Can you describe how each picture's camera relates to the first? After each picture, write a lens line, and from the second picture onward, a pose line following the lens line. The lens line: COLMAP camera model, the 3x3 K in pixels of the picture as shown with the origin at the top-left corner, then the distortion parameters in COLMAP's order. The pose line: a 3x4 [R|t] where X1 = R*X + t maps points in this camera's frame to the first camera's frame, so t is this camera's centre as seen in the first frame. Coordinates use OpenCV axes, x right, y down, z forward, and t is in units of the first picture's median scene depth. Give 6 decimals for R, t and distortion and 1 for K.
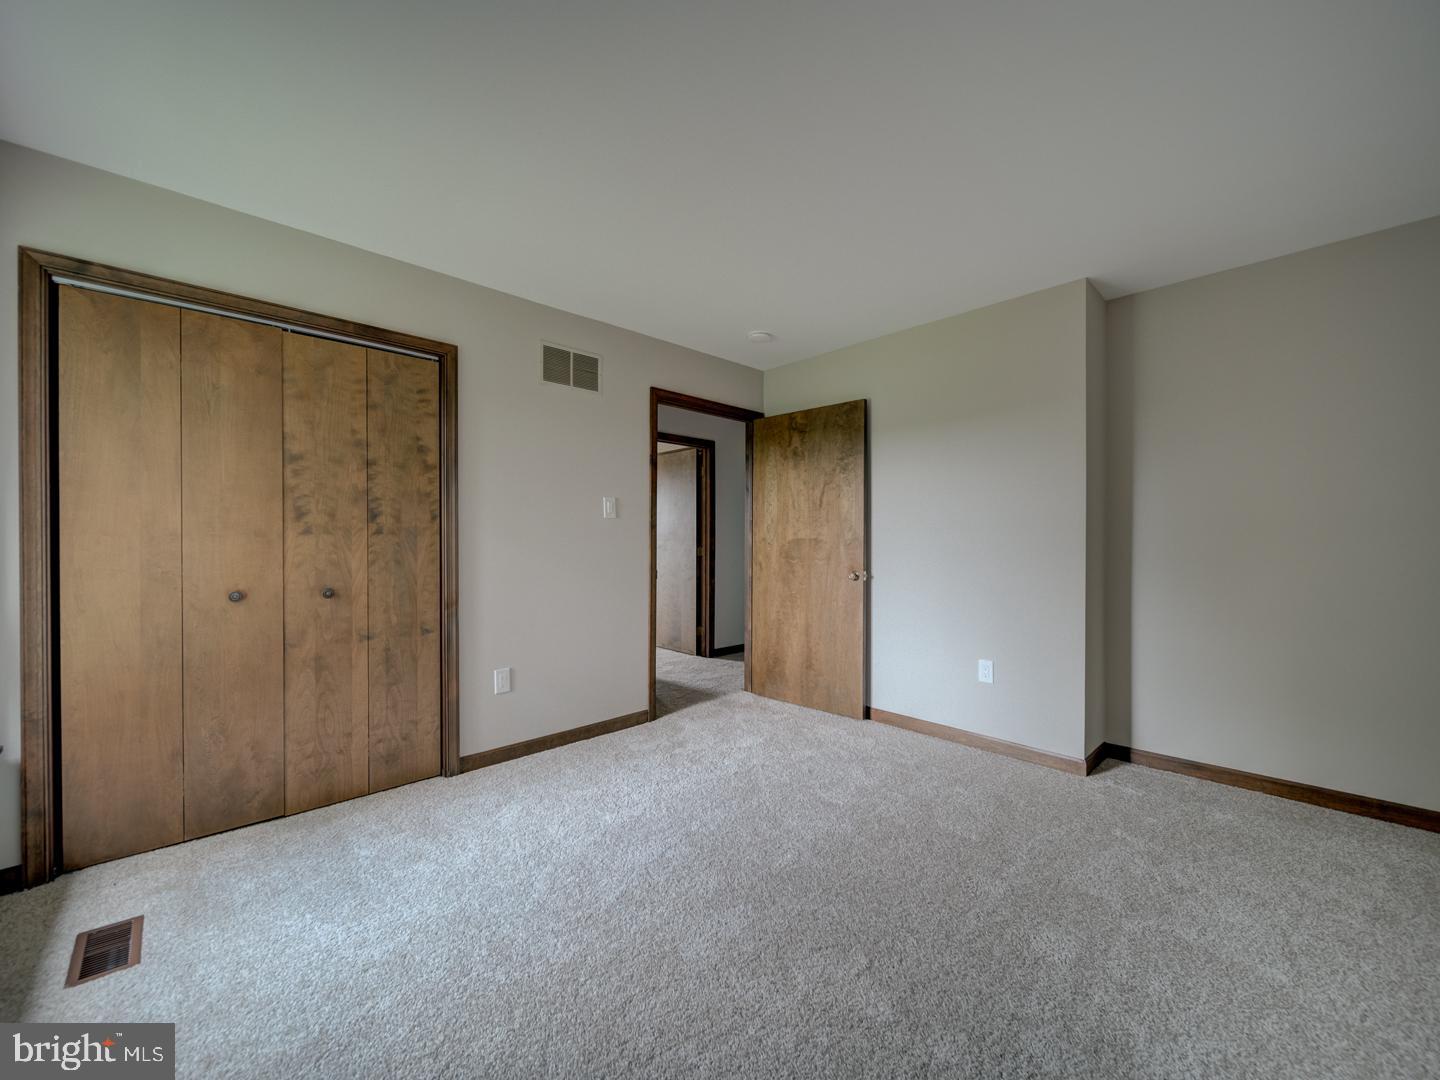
lens RADIAL K [[567.7, 0, 725.0], [0, 567.7, 542.7], [0, 0, 1]] dist [-0.001361, -0.000102]
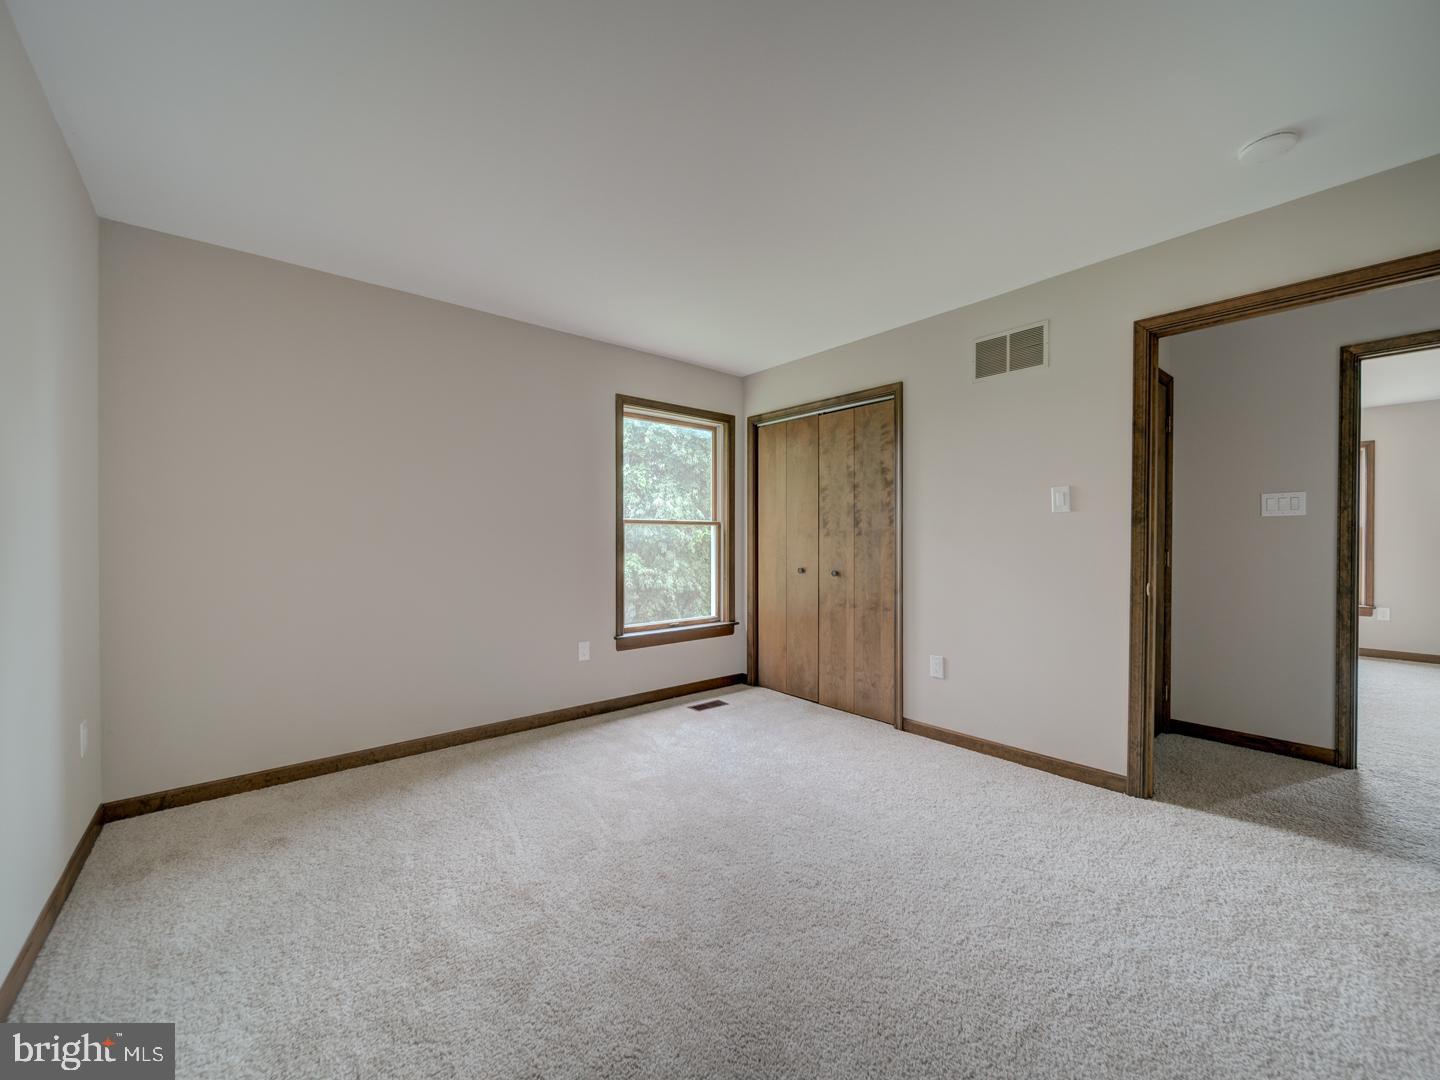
lens RADIAL K [[567.7, 0, 725.0], [0, 567.7, 542.7], [0, 0, 1]] dist [-0.001361, -0.000102]
pose [[-0.055920, 0.000939, -0.998435, 0.839760], [-0.009016, 0.999958, 0.001445, 0.004852], [0.998395, 0.009083, -0.055909, 0.742402]]
